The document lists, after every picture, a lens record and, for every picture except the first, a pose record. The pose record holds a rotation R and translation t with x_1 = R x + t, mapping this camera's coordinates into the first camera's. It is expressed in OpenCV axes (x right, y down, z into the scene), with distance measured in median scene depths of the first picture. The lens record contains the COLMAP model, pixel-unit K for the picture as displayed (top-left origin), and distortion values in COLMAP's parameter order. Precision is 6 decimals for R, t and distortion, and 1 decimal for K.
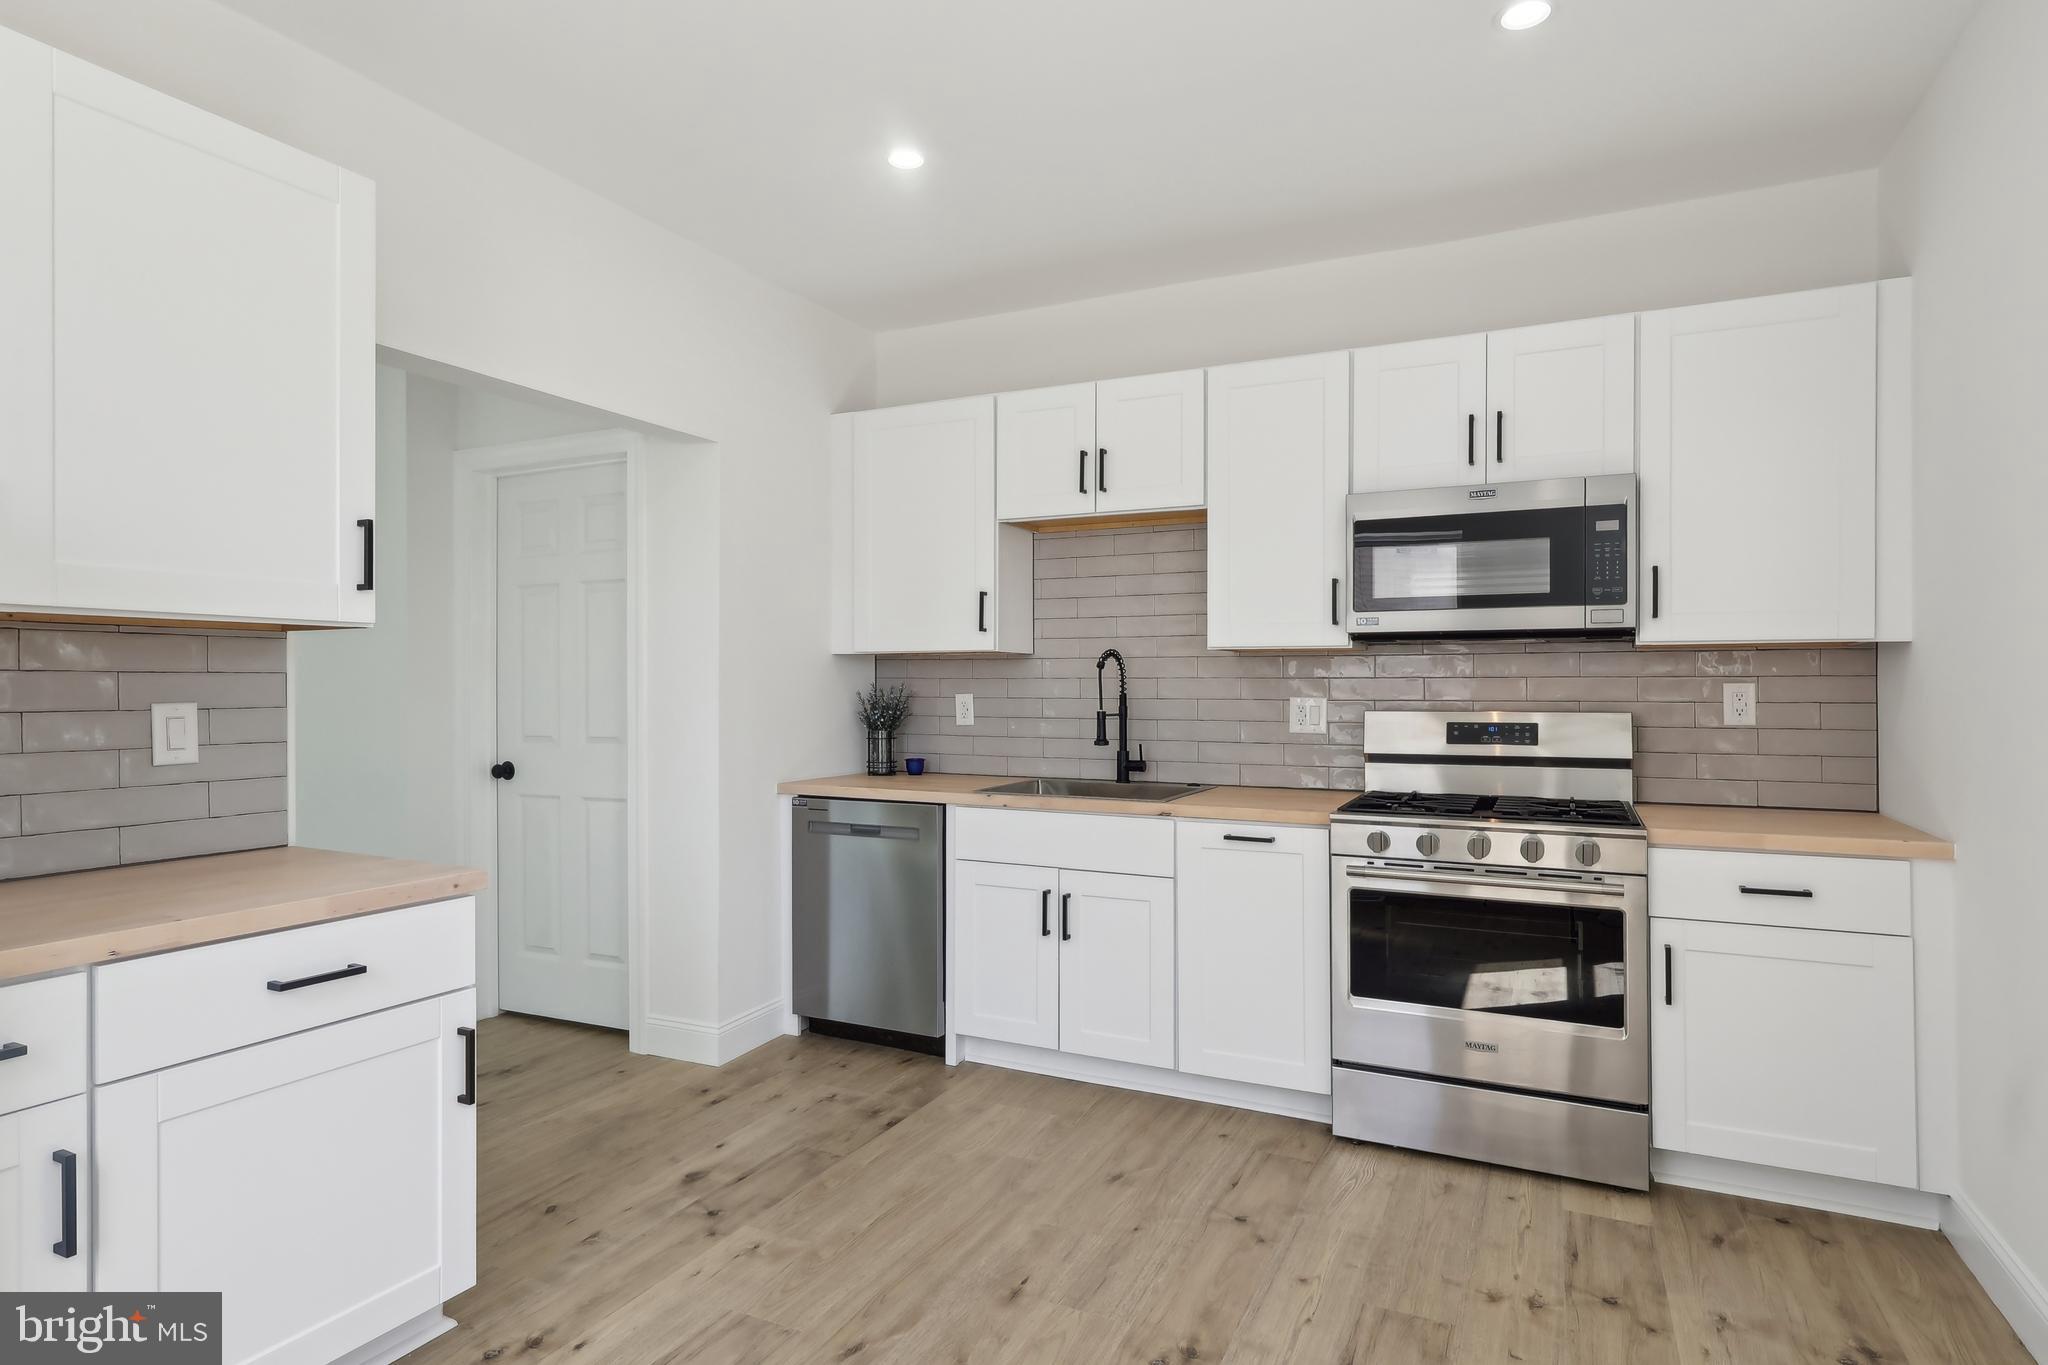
lens RADIAL K [[1107.5, 0, 1024.9], [0, 1107.5, 706.5], [0, 0, 1]] dist [0.013216, 0.001494]
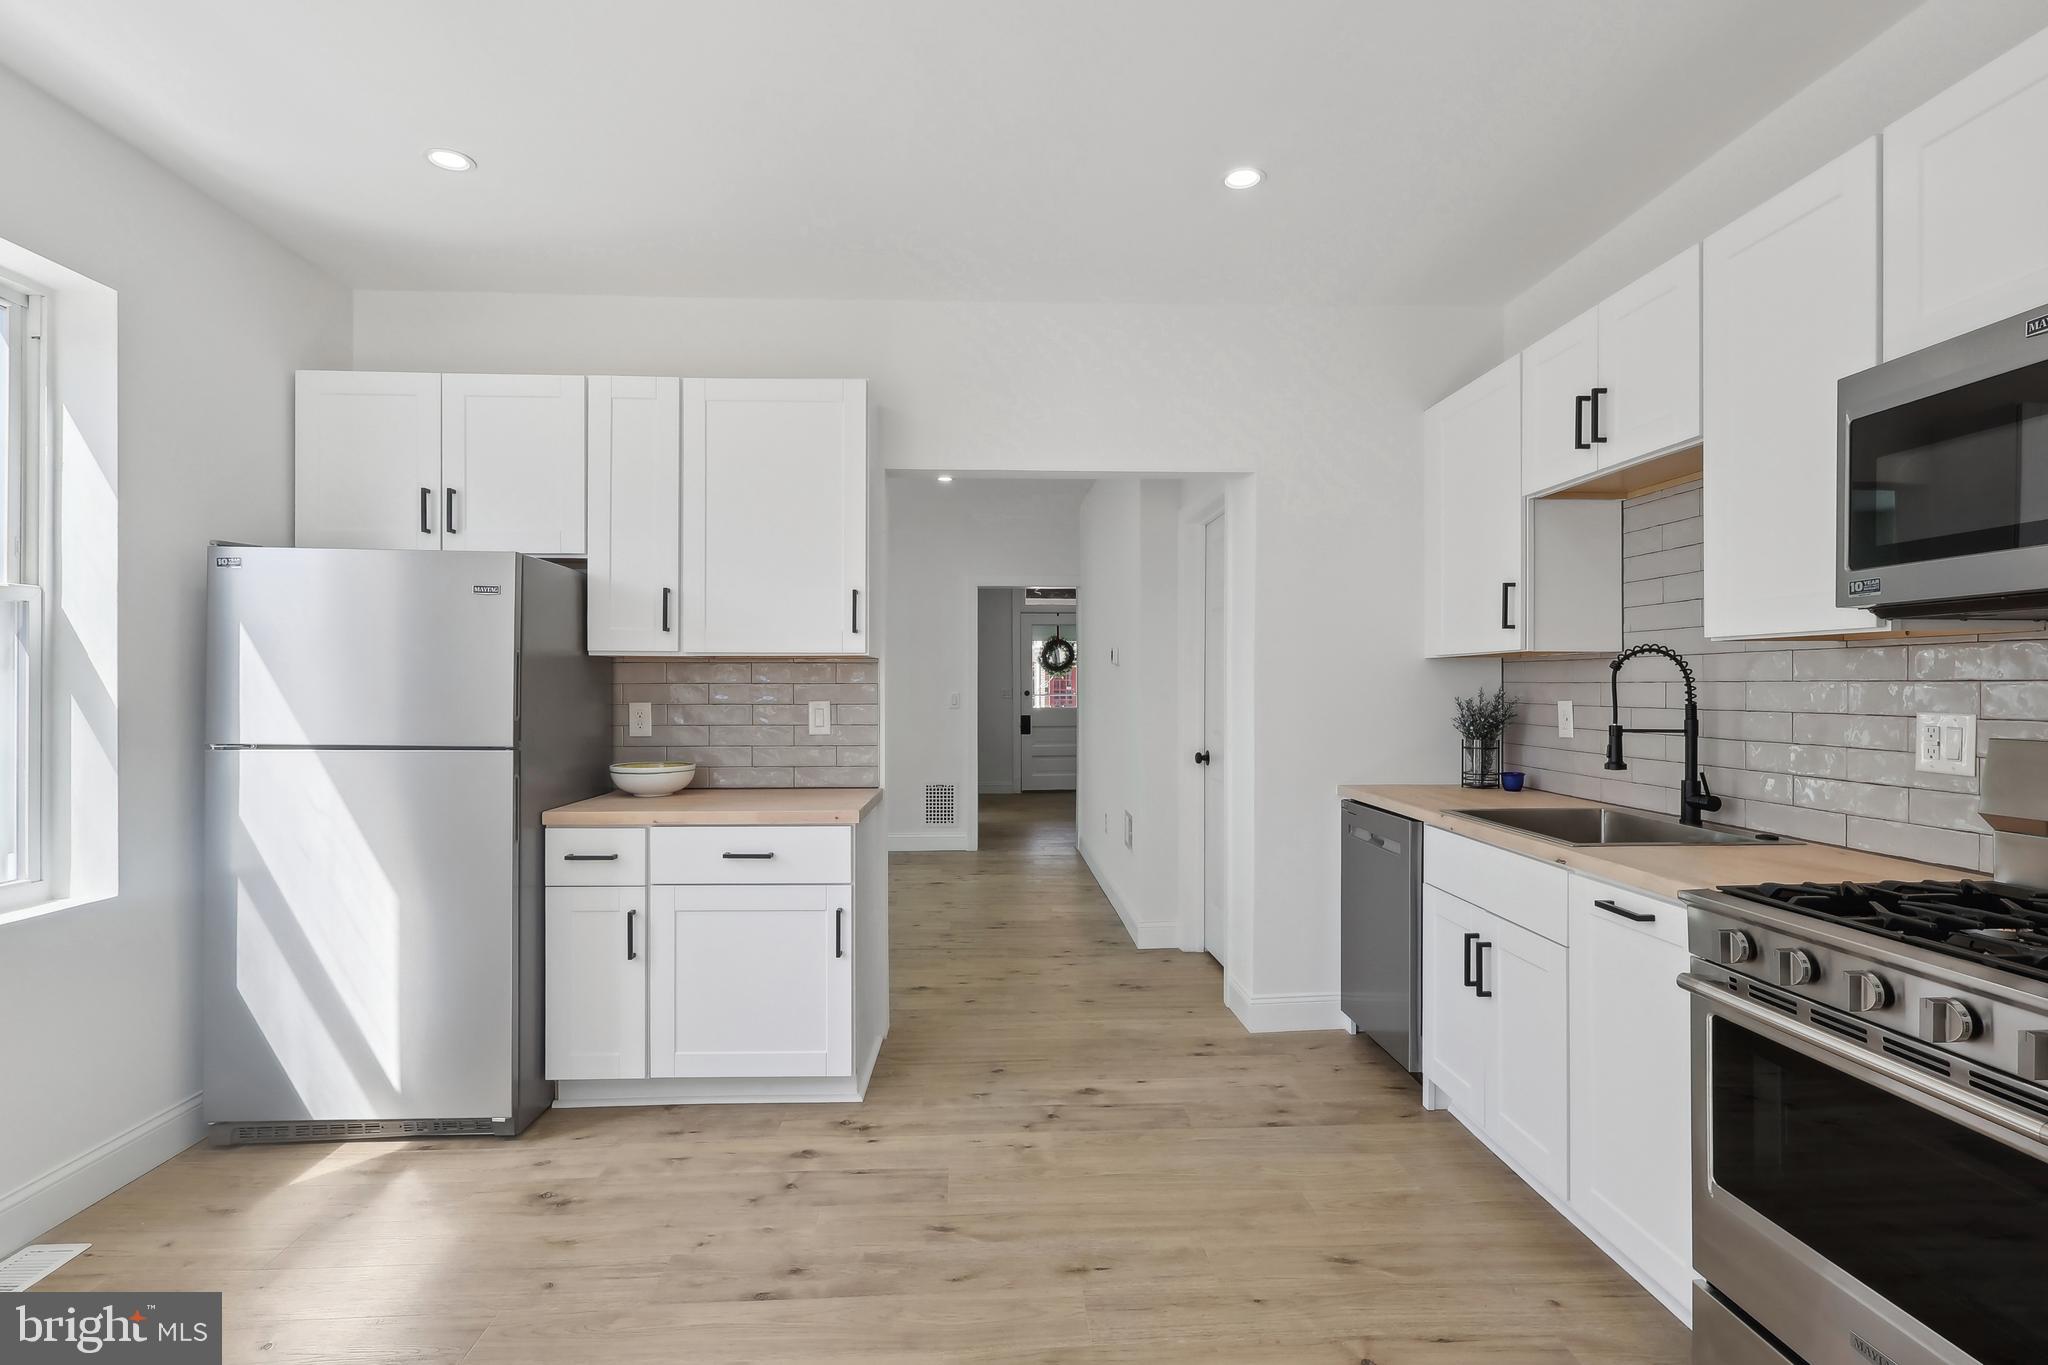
lens RADIAL K [[1030.9, 0, 1031.5], [0, 1030.9, 703.0], [0, 0, 1]] dist [0.013658, -0.002778]
pose [[0.479719, 0.014026, -0.877310, 0.618482], [-0.015851, 0.999848, 0.007317, -0.012333], [0.877279, 0.010396, 0.479868, 0.363571]]
